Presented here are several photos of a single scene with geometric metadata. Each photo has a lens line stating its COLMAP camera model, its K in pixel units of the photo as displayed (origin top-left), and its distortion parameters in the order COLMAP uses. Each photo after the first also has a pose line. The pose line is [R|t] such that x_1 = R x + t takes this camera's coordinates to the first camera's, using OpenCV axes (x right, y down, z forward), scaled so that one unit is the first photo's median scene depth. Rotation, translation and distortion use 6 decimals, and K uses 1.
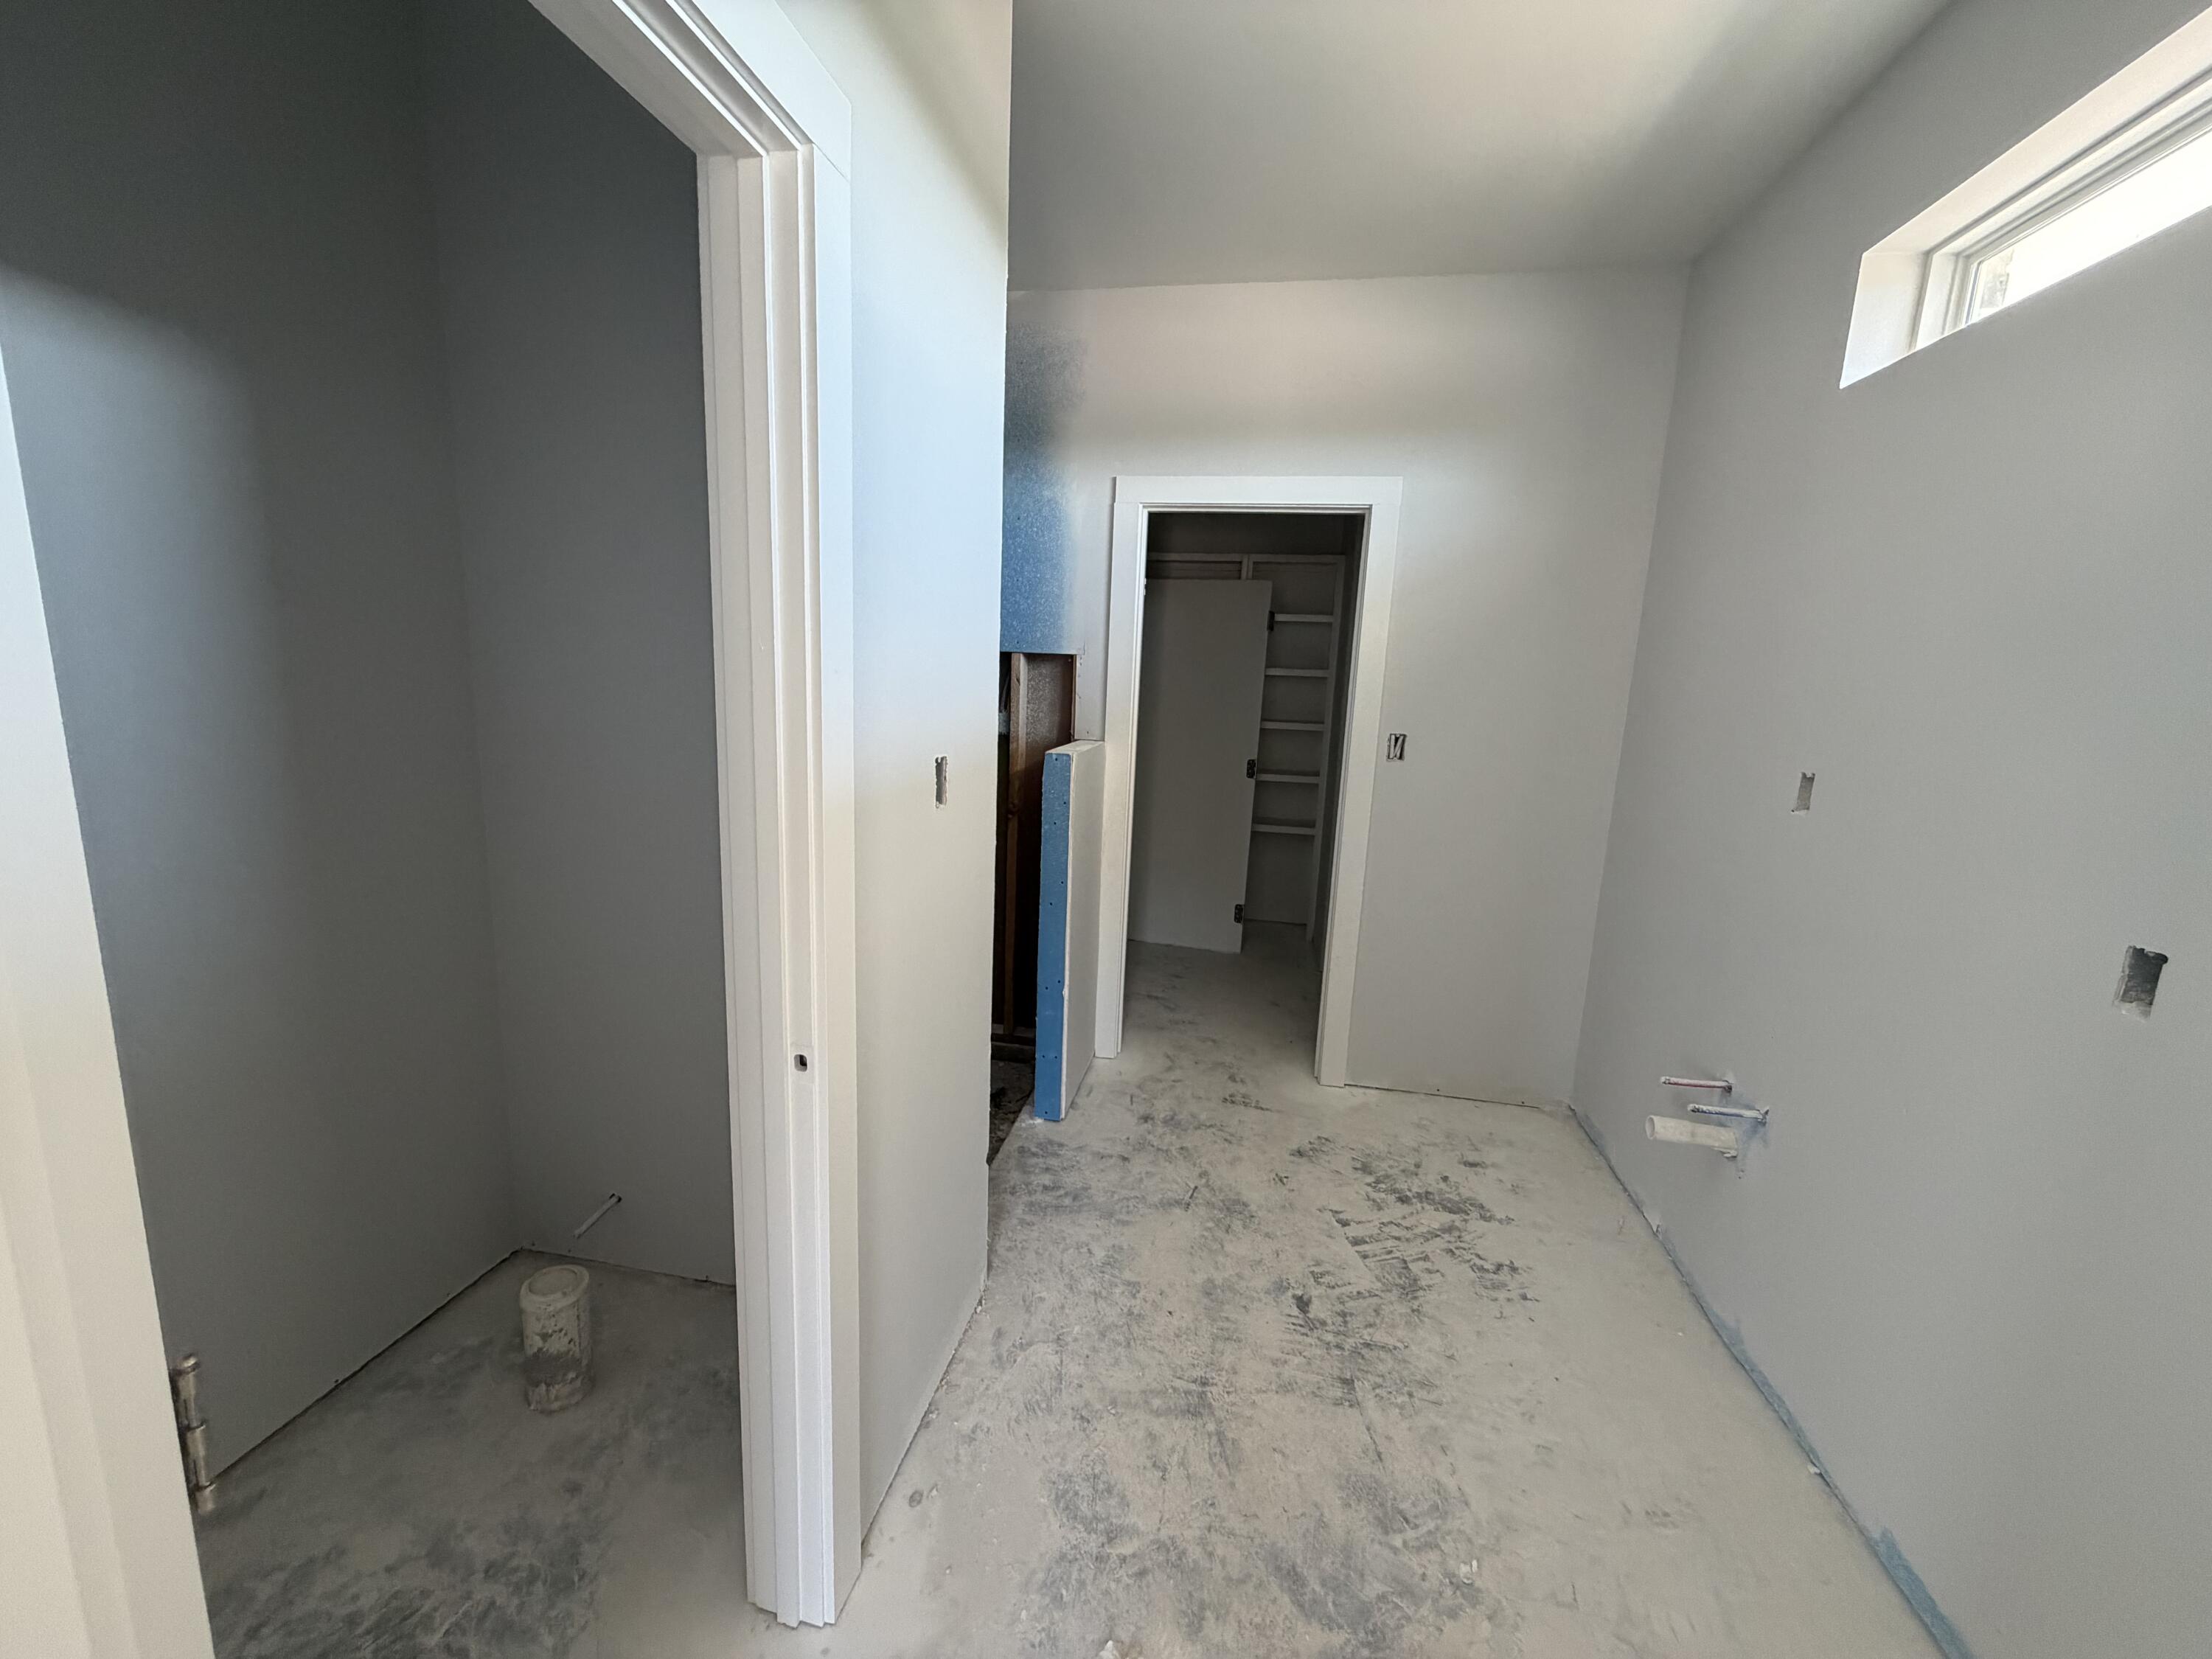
lens RADIAL K [[883.6, 0, 1105.3], [0, 883.6, 828.7], [0, 0, 1]] dist [0.003481, -0.000490]
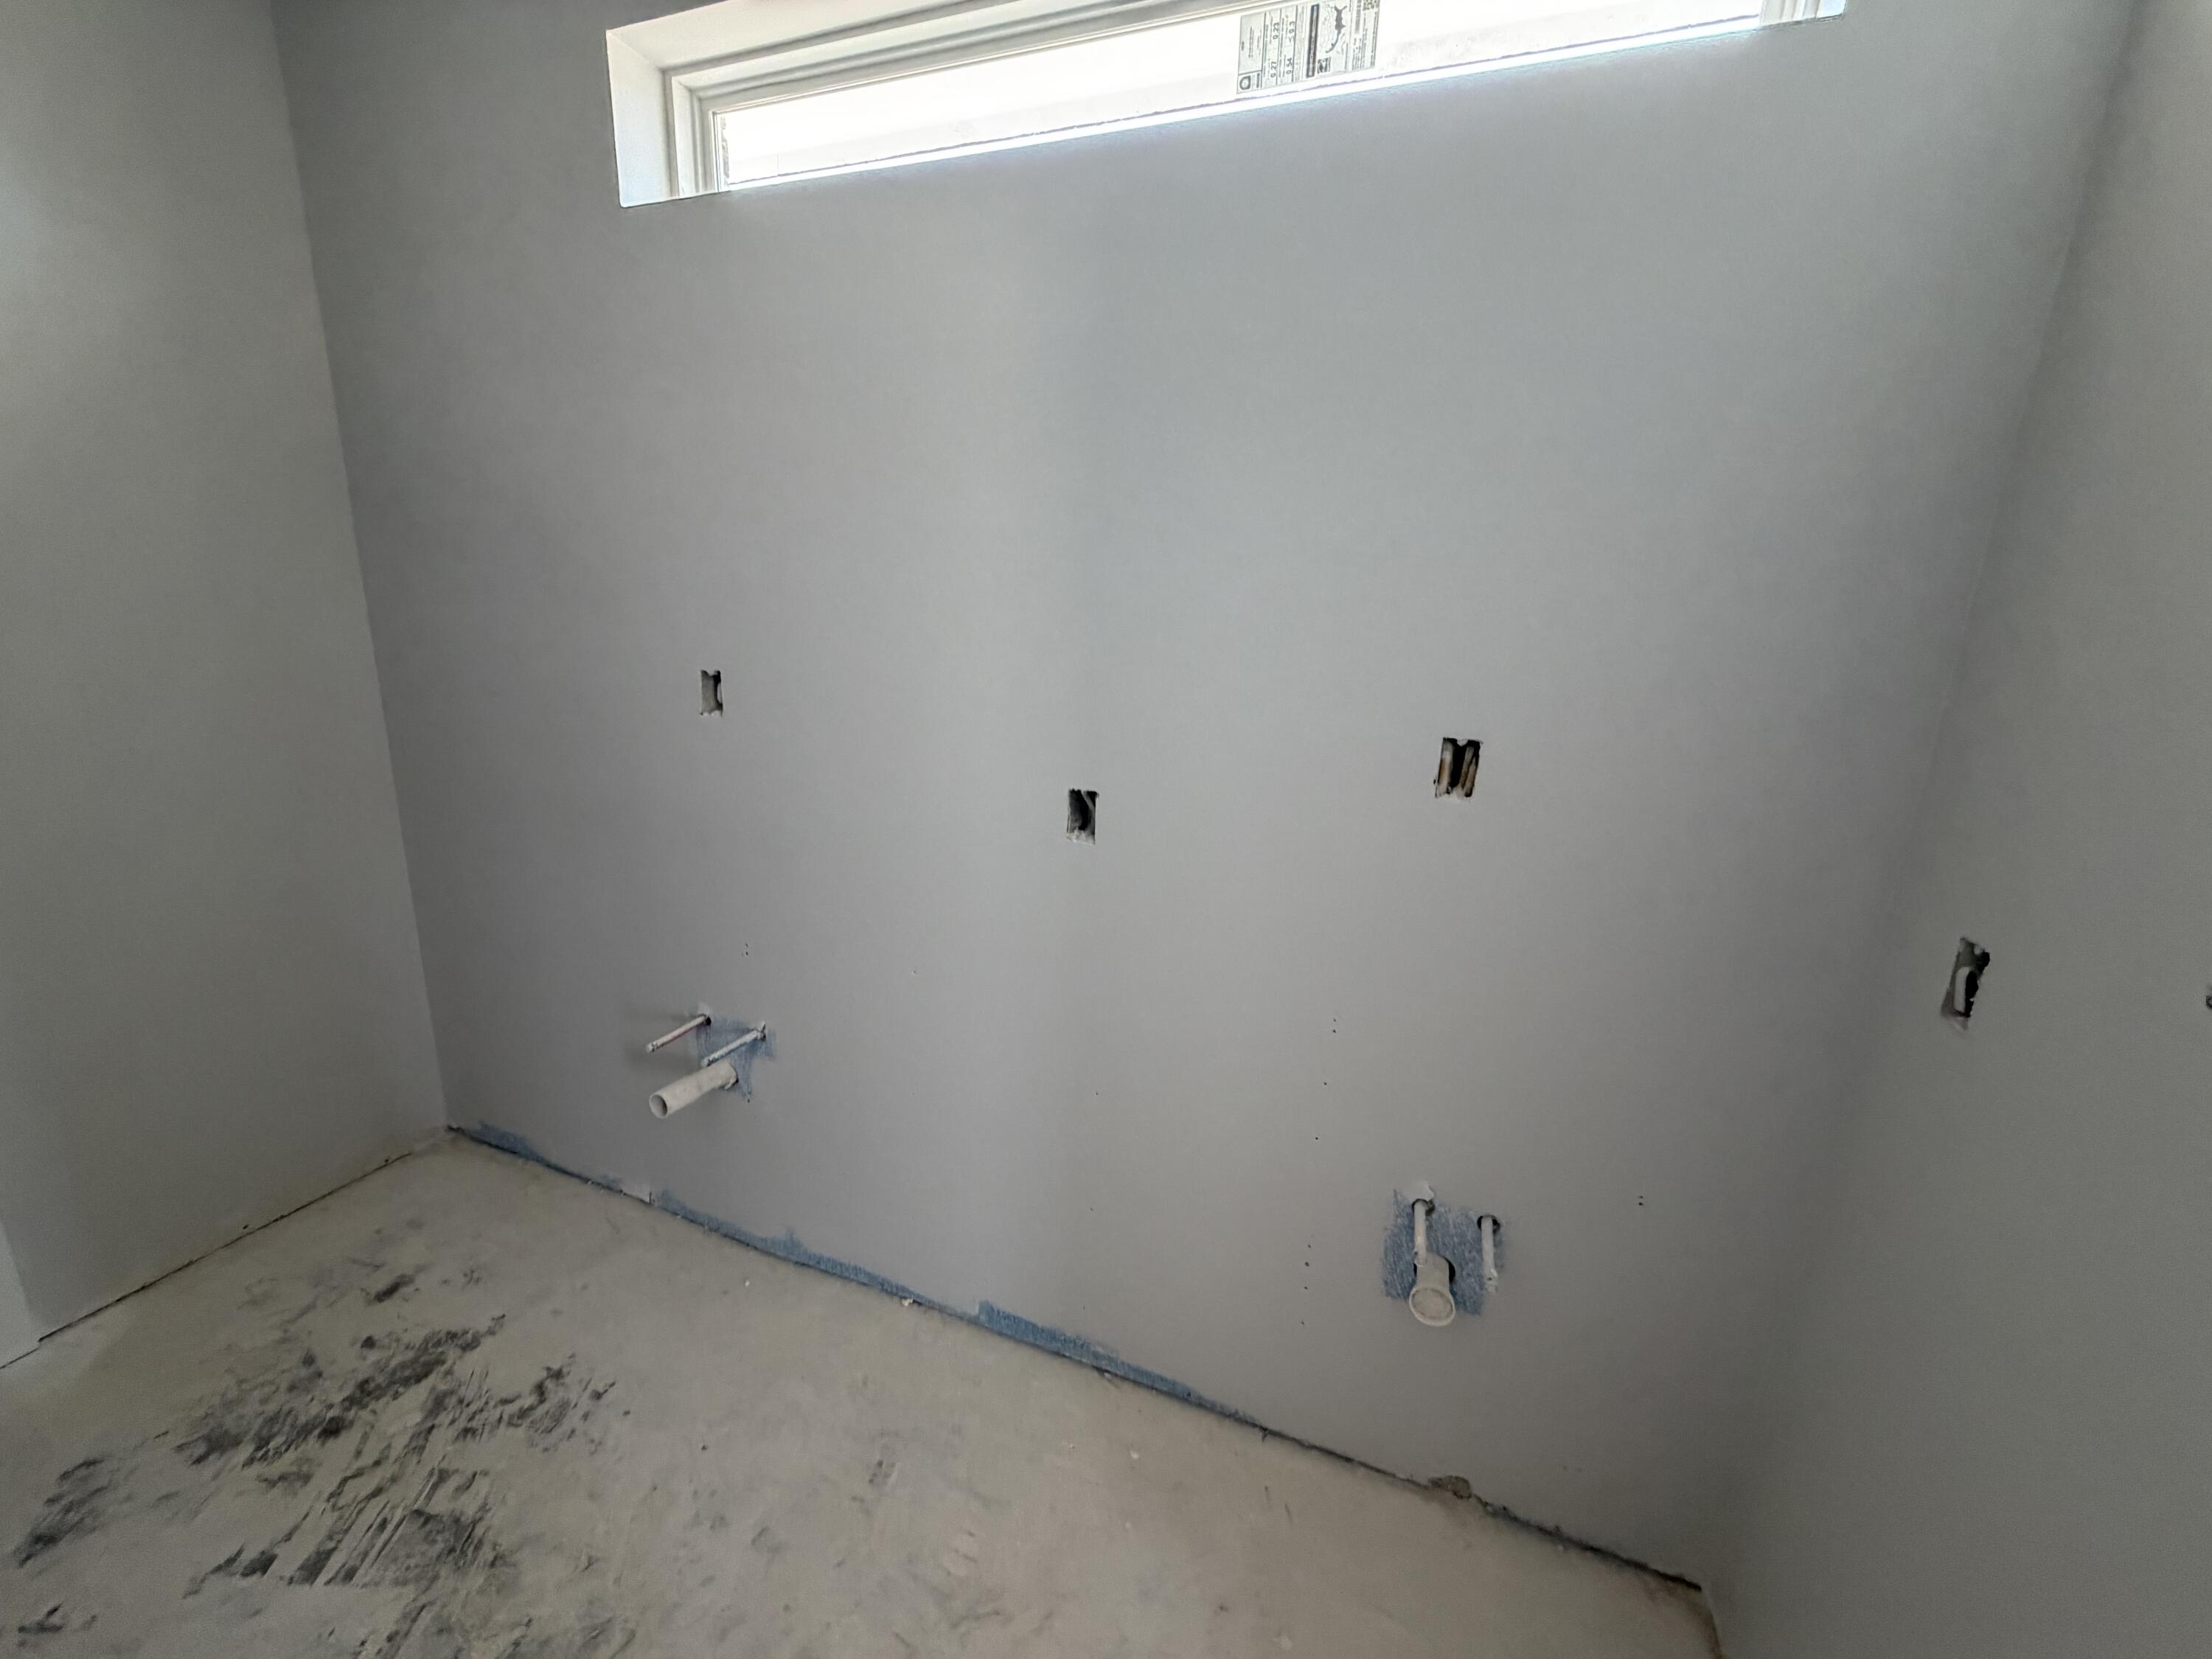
lens RADIAL K [[883.6, 0, 1105.4], [0, 883.6, 830.8], [0, 0, 1]] dist [0.003481, -0.000490]
pose [[0.197126, -0.272983, 0.941606, -0.024851], [0.139666, 0.958475, 0.248634, -0.062125], [-0.970379, 0.082498, 0.227067, 0.343390]]
